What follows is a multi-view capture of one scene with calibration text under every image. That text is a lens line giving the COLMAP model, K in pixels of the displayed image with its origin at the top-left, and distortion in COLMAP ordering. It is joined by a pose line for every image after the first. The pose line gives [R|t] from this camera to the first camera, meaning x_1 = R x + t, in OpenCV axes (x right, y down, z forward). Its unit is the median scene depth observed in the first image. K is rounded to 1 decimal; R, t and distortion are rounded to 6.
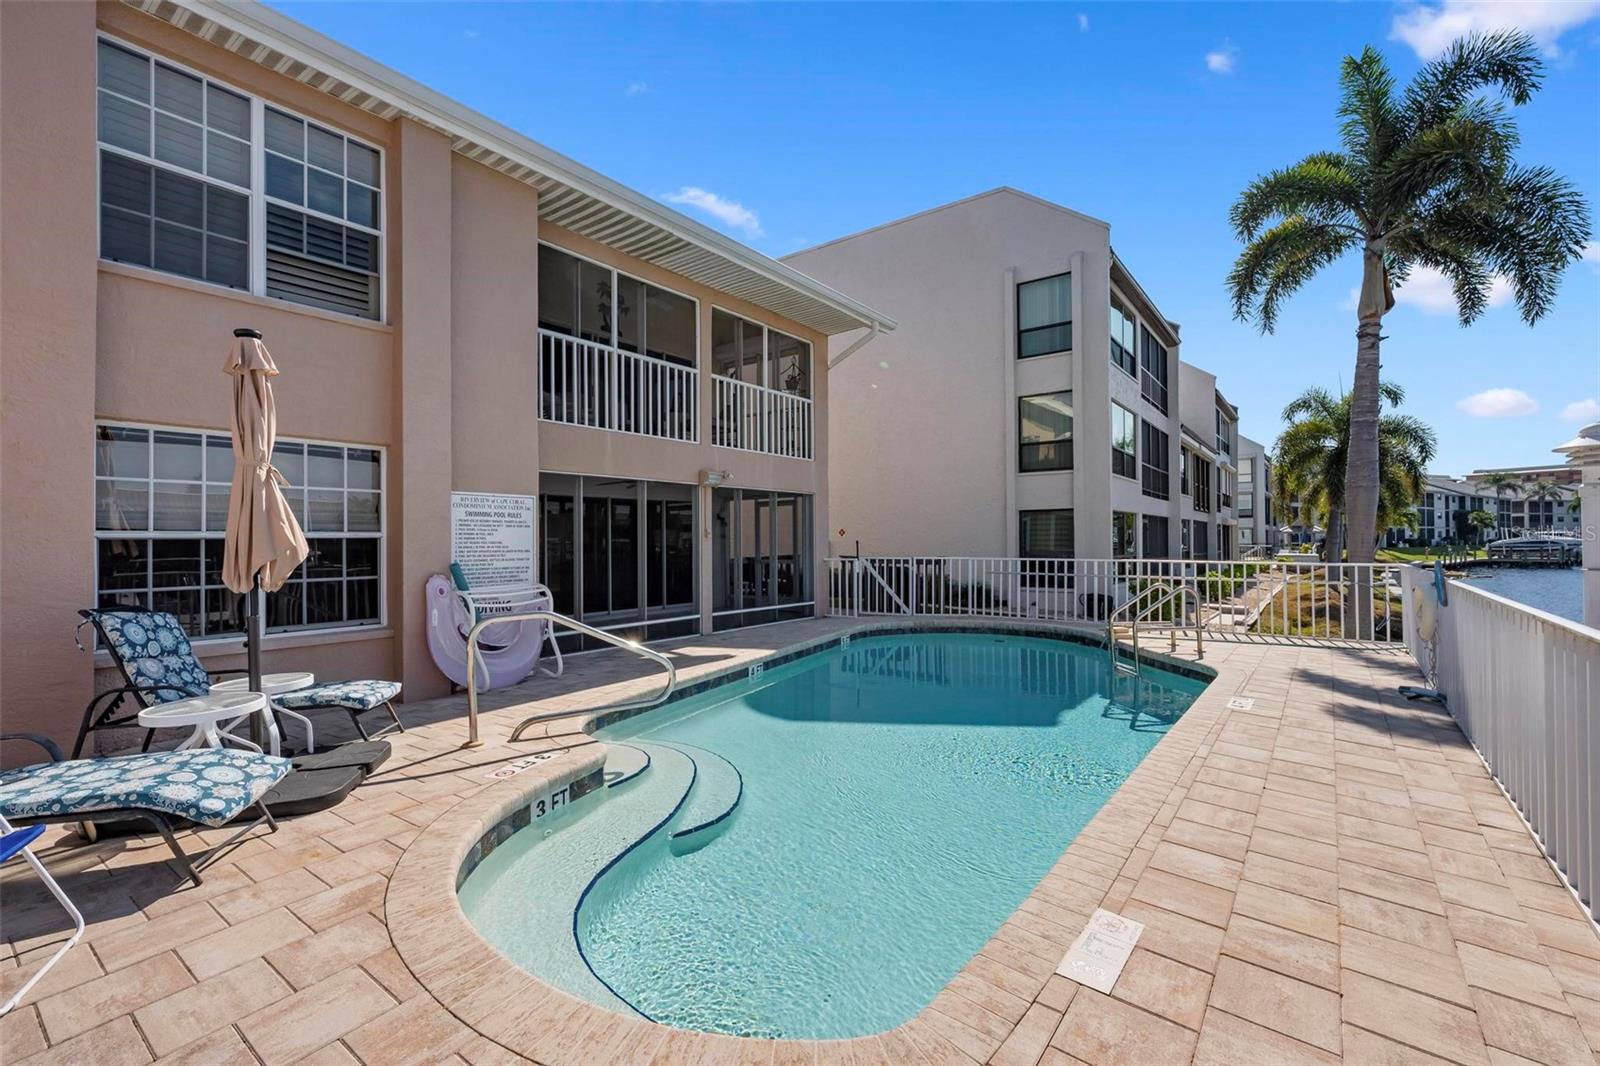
lens RADIAL K [[722.8, 0, 802.2], [0, 722.8, 530.9], [0, 0, 1]] dist [0.012428, 0.000580]
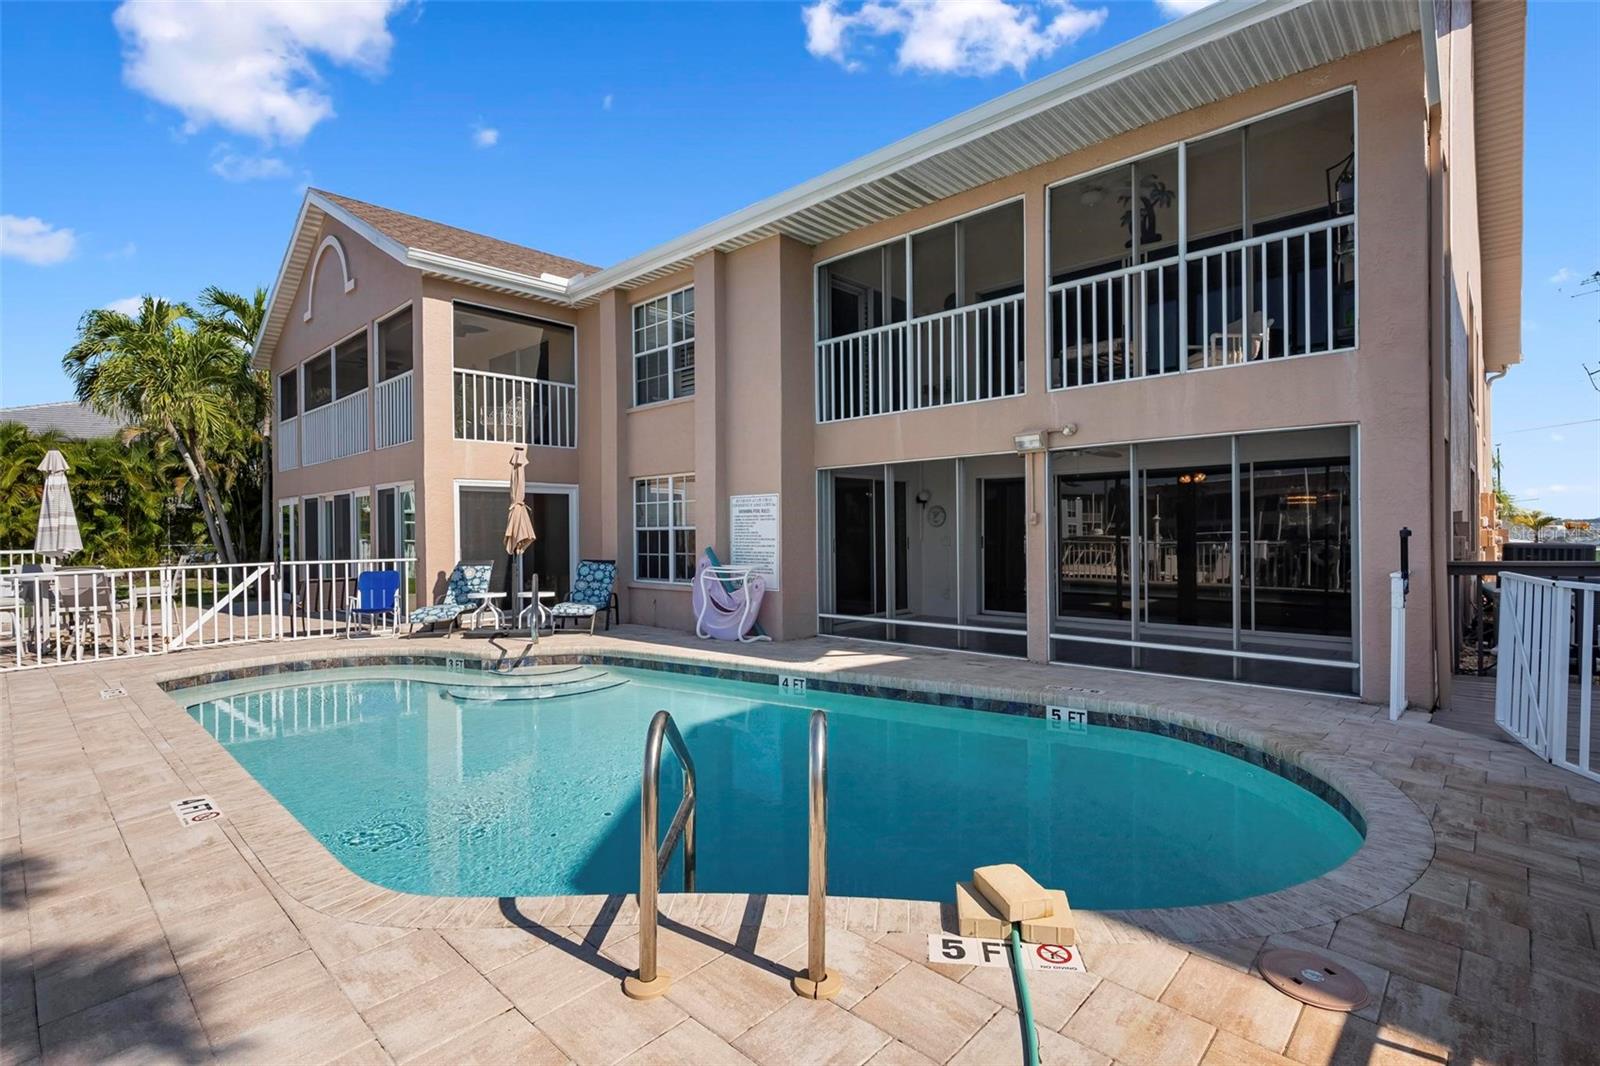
lens RADIAL K [[744.2, 0, 804.7], [0, 744.2, 535.7], [0, 0, 1]] dist [-0.000102, 0.000045]
pose [[-0.109596, 0.015772, -0.993851, 0.686018], [0.024408, 0.999615, 0.013172, 0.005061], [0.993677, -0.022814, -0.109938, 0.947884]]
